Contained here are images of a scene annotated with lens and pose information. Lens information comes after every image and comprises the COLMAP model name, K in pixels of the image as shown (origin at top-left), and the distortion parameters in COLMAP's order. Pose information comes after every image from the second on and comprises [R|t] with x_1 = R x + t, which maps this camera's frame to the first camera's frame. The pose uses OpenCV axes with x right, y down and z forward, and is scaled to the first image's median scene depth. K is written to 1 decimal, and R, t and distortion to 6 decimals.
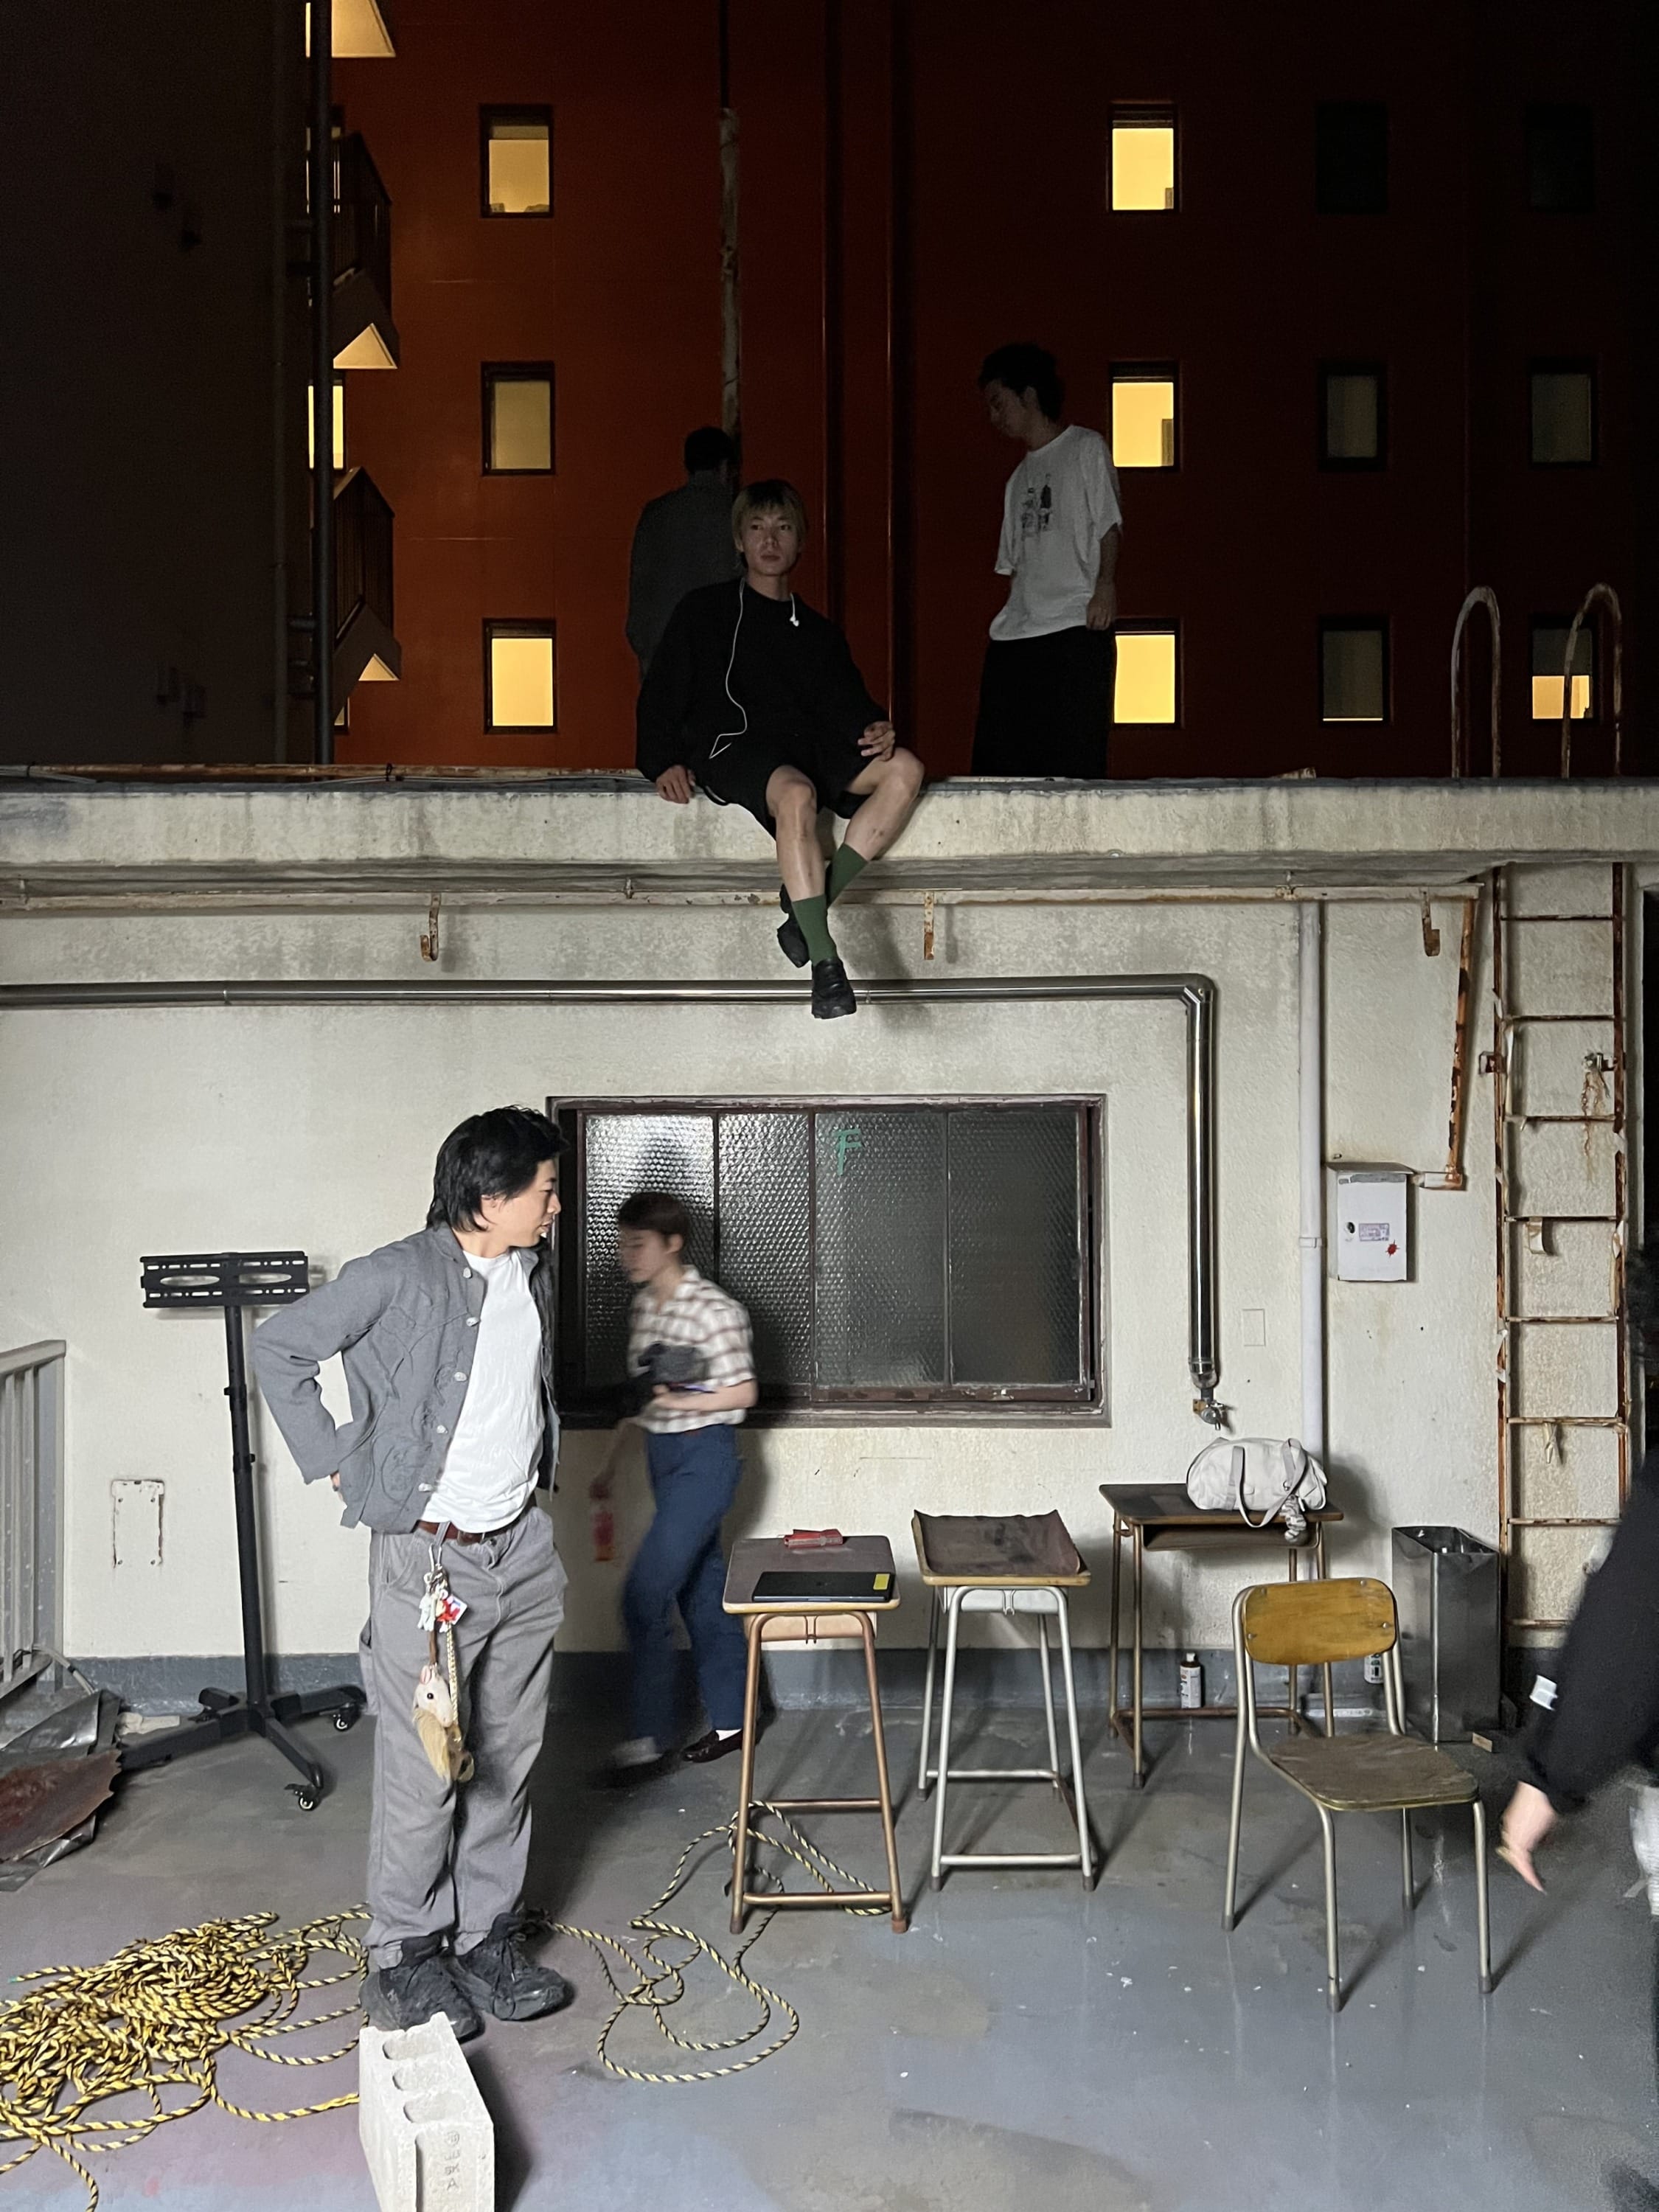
lens RADIAL K [[1678.7, 0, 821.8], [0, 1678.7, 1112.1], [0, 0, 1]] dist [0.135104, -0.253906]
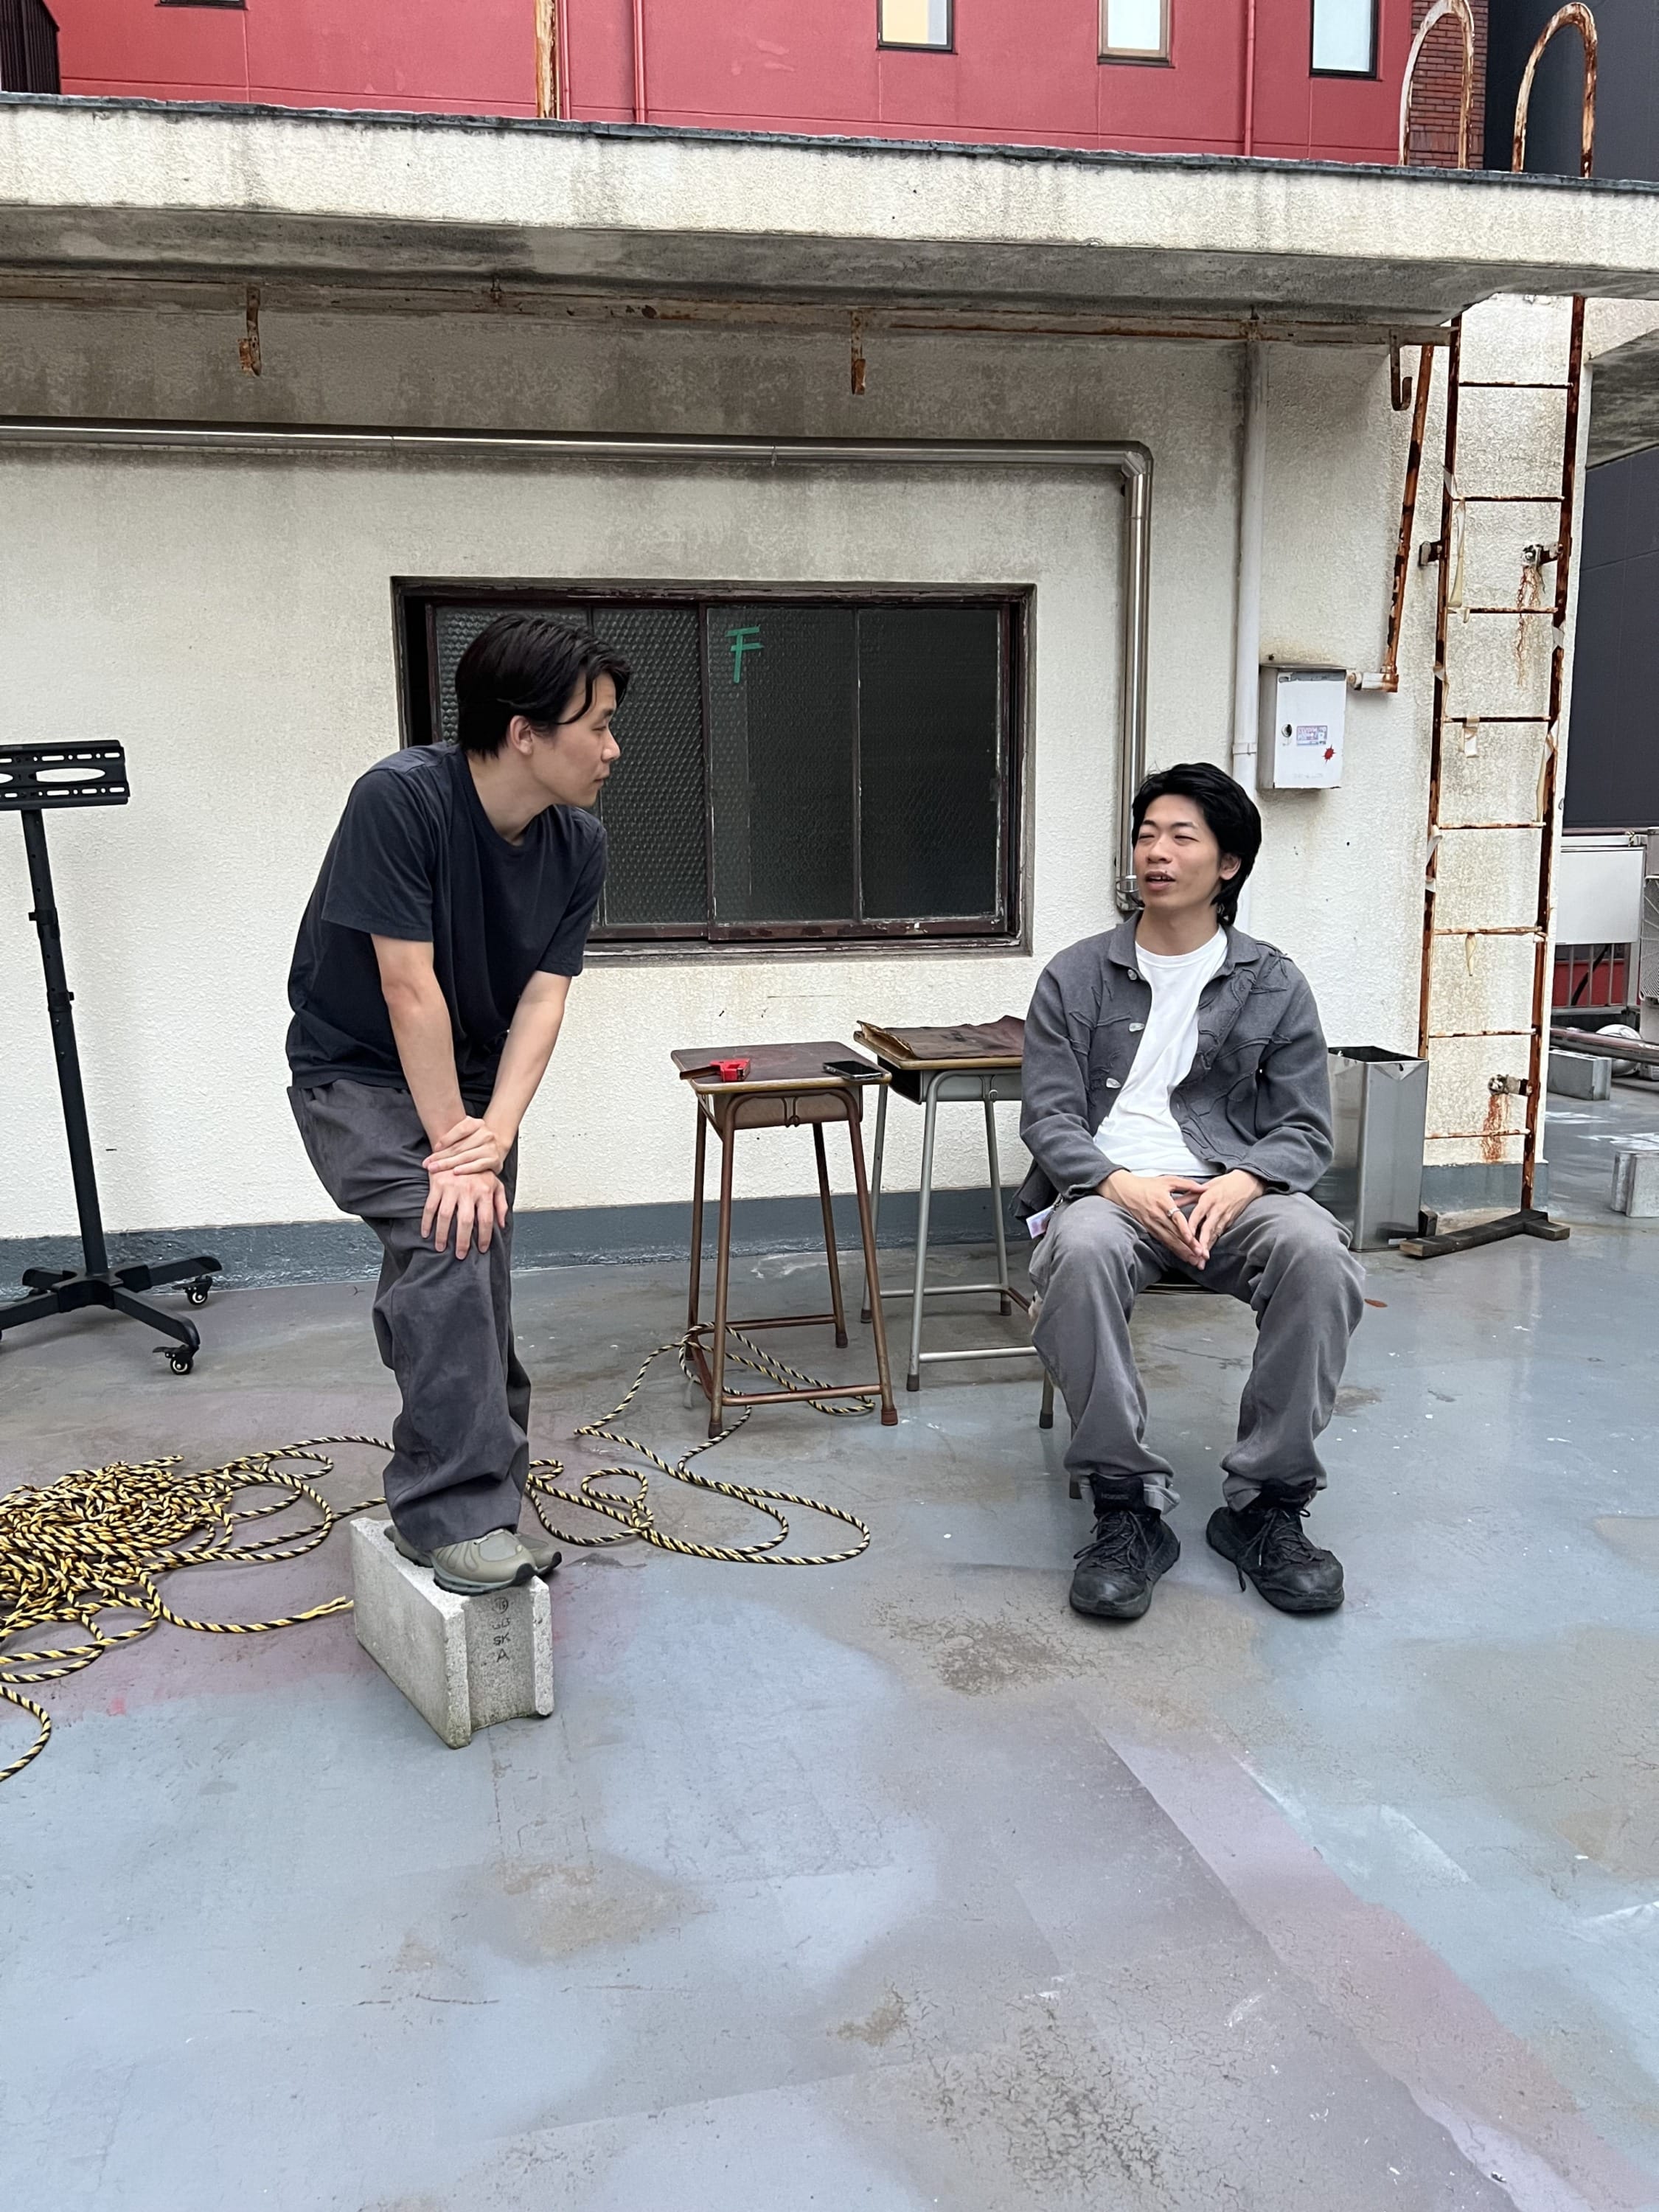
lens RADIAL K [[1697.5, 0, 820.9], [0, 1697.5, 1105.9], [0, 0, 1]] dist [0.041281, -0.045920]
pose [[0.986541, -0.033585, 0.160026, -0.097921], [0.007165, 0.986617, 0.162898, 0.114810], [-0.163355, -0.159559, 0.973579, 0.095021]]
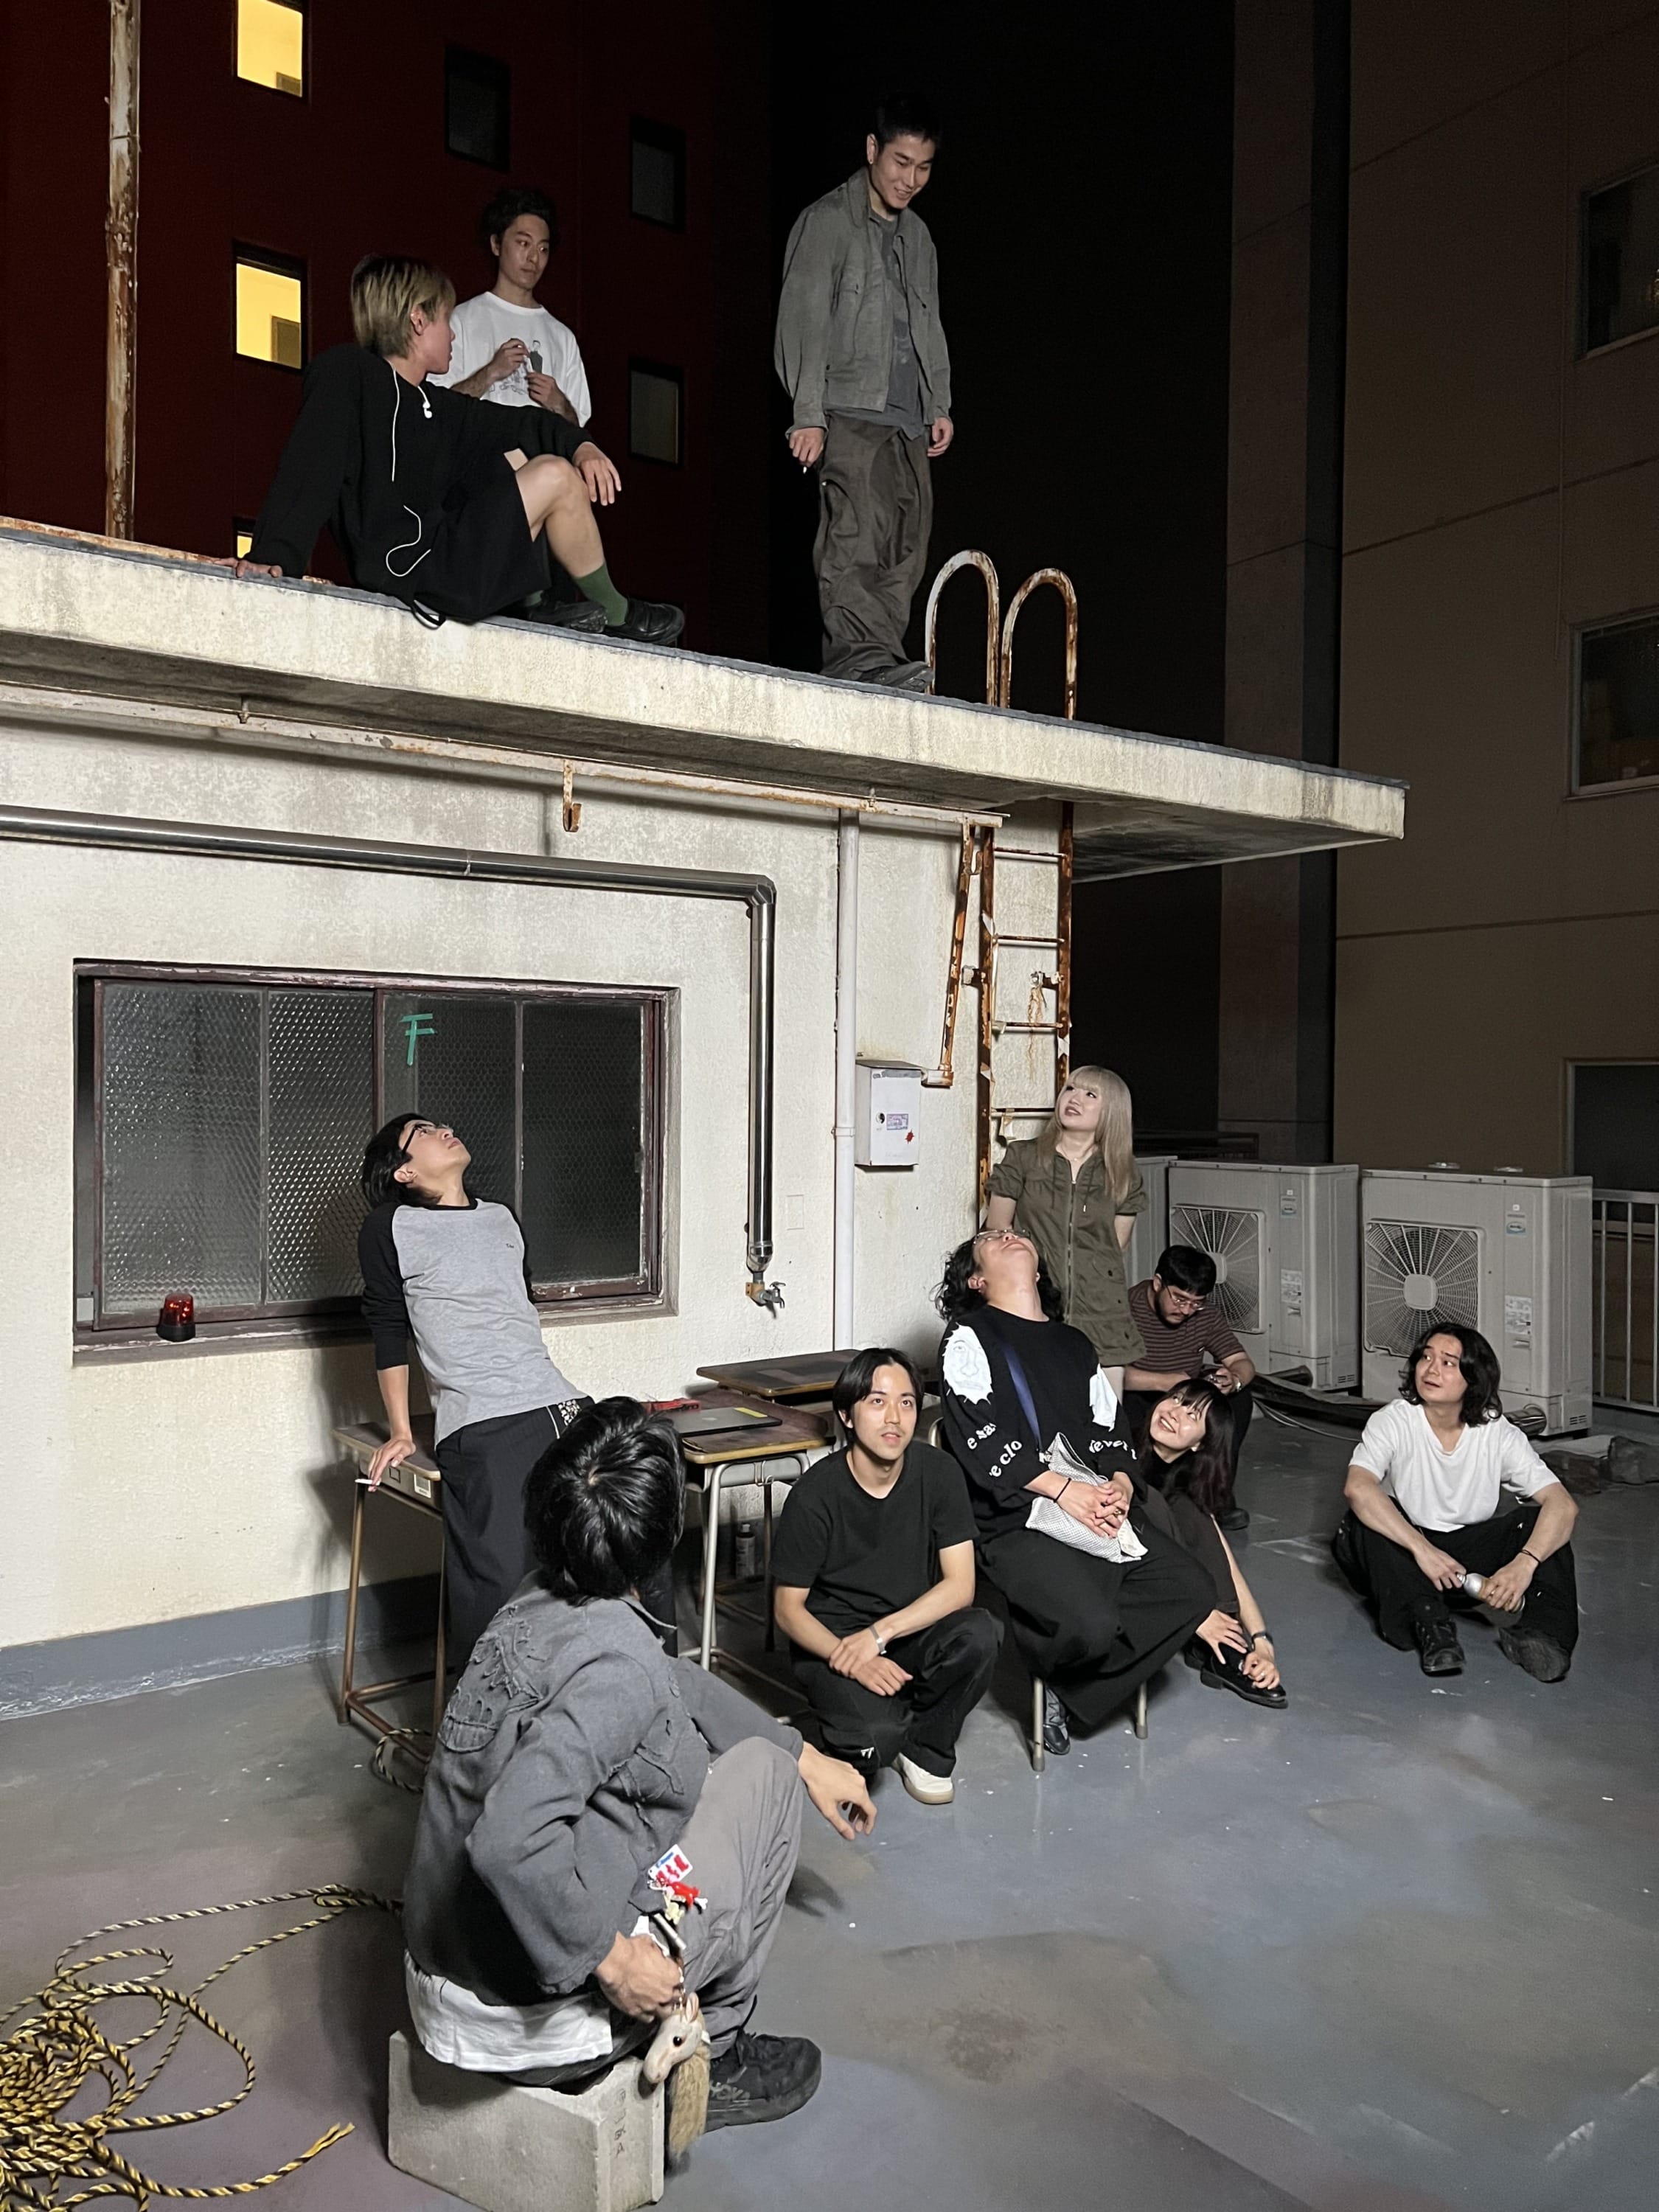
lens RADIAL K [[1678.7, 0, 821.8], [0, 1678.7, 1112.1], [0, 0, 1]] dist [0.135104, -0.253906]
pose [[0.825730, 0.004415, 0.564048, -0.330677], [-0.019817, 0.999579, 0.021188, 0.041139], [-0.563717, -0.028674, 0.825470, 0.118321]]
